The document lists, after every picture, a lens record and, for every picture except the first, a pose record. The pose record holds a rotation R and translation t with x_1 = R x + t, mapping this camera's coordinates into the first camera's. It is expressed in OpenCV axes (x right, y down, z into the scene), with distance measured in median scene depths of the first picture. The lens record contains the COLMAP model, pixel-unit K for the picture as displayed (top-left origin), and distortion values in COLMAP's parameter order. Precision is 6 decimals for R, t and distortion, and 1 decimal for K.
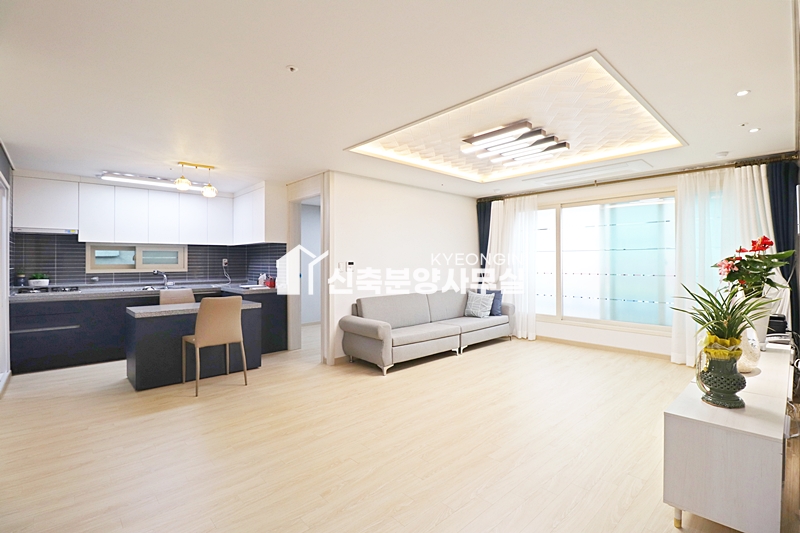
lens RADIAL K [[368.5, 0, 401.8], [0, 368.5, 261.7], [0, 0, 1]] dist [-0.011900, -0.006922]
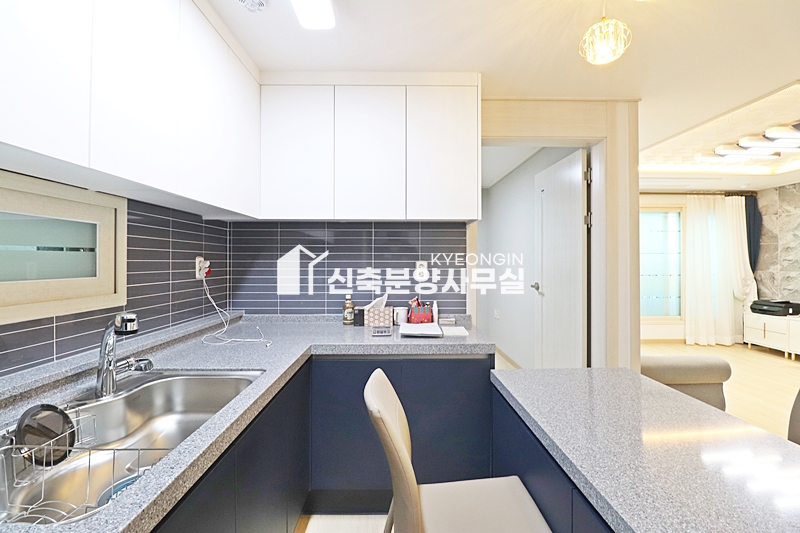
lens RADIAL K [[368.5, 0, 402.1], [0, 368.5, 260.5], [0, 0, 1]] dist [-0.011900, -0.006922]
pose [[0.669130, 0.004776, 0.743130, -0.805967], [-0.000392, 0.999981, -0.006073, -0.003471], [-0.743145, 0.003773, 0.669120, 0.855062]]
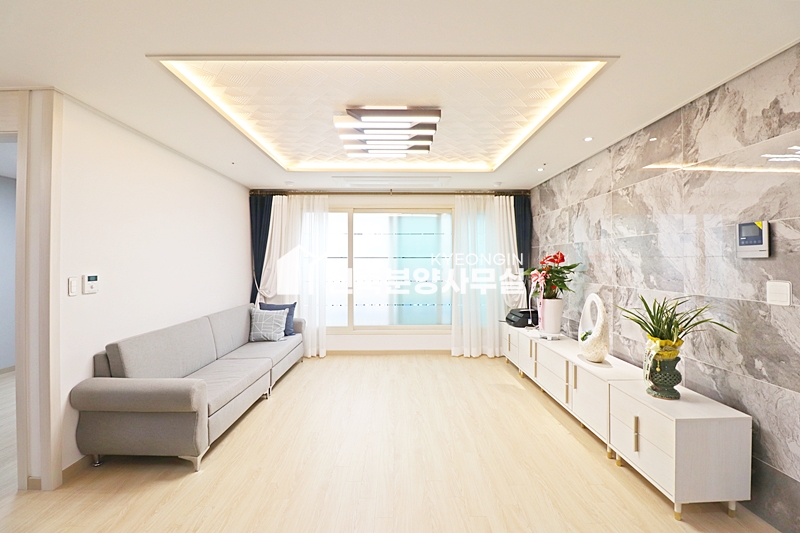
lens RADIAL K [[368.5, 0, 401.2], [0, 368.5, 261.3], [0, 0, 1]] dist [-0.011900, -0.006922]
pose [[0.670975, 0.004518, 0.741466, -0.227293], [-0.000708, 0.999985, -0.005453, -0.017466], [-0.741480, 0.003134, 0.670968, 0.322114]]
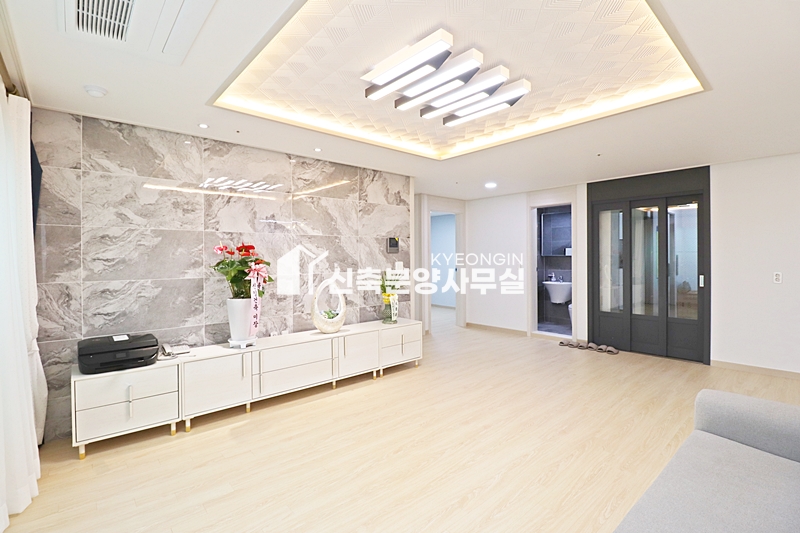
lens RADIAL K [[368.5, 0, 396.4], [0, 368.5, 260.3], [0, 0, 1]] dist [-0.011900, -0.006922]
pose [[-0.999332, 0.008660, 0.035508, 0.294885], [0.008972, 0.999922, 0.008636, -0.011423], [-0.035431, 0.008949, -0.999332, 1.292886]]
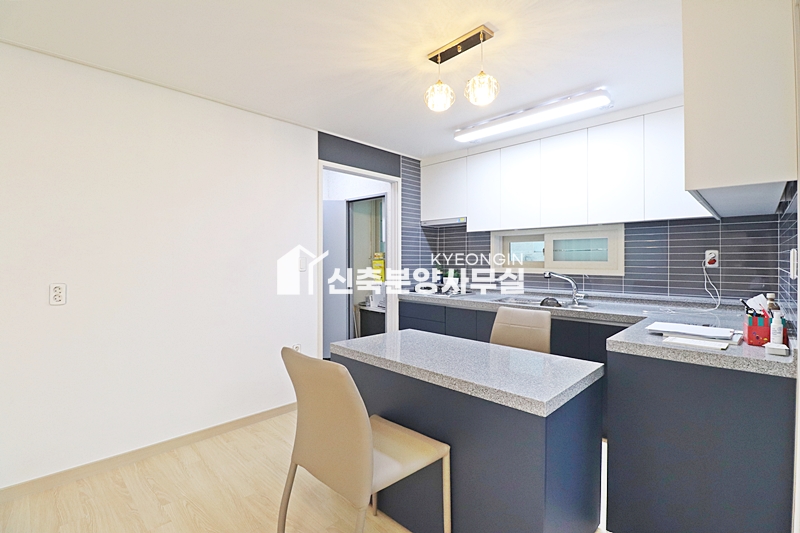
lens RADIAL K [[368.5, 0, 403.1], [0, 368.5, 257.8], [0, 0, 1]] dist [-0.011900, -0.006922]
pose [[0.054516, -0.003817, -0.998506, -0.102928], [0.000191, 0.999993, -0.003812, 0.004181], [0.998513, 0.000017, 0.054517, 0.822721]]
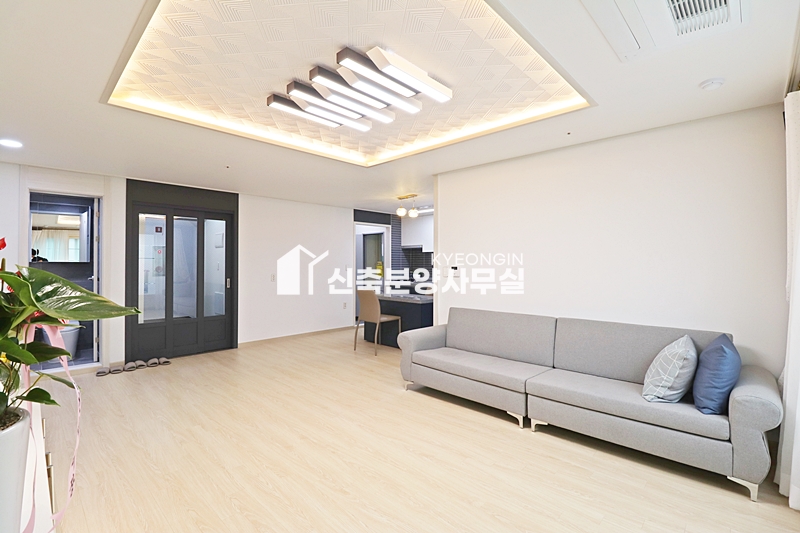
lens RADIAL K [[368.5, 0, 400.8], [0, 368.5, 260.4], [0, 0, 1]] dist [-0.011900, -0.006922]
pose [[0.057200, -0.004224, -0.998354, 0.761275], [-0.000158, 0.999991, -0.004240, -0.010827], [0.998363, 0.000400, 0.057199, 0.811397]]
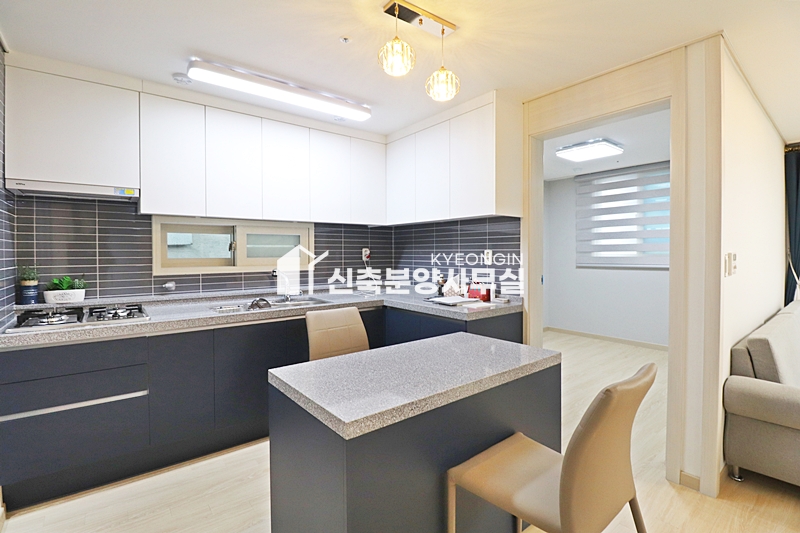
lens RADIAL K [[368.5, 0, 400.7], [0, 368.5, 260.8], [0, 0, 1]] dist [-0.011900, -0.006922]
pose [[0.996943, 0.000940, -0.078124, -0.501481], [0.000774, 0.999760, 0.021901, -0.000685], [0.078126, -0.021895, 0.996703, 0.534472]]
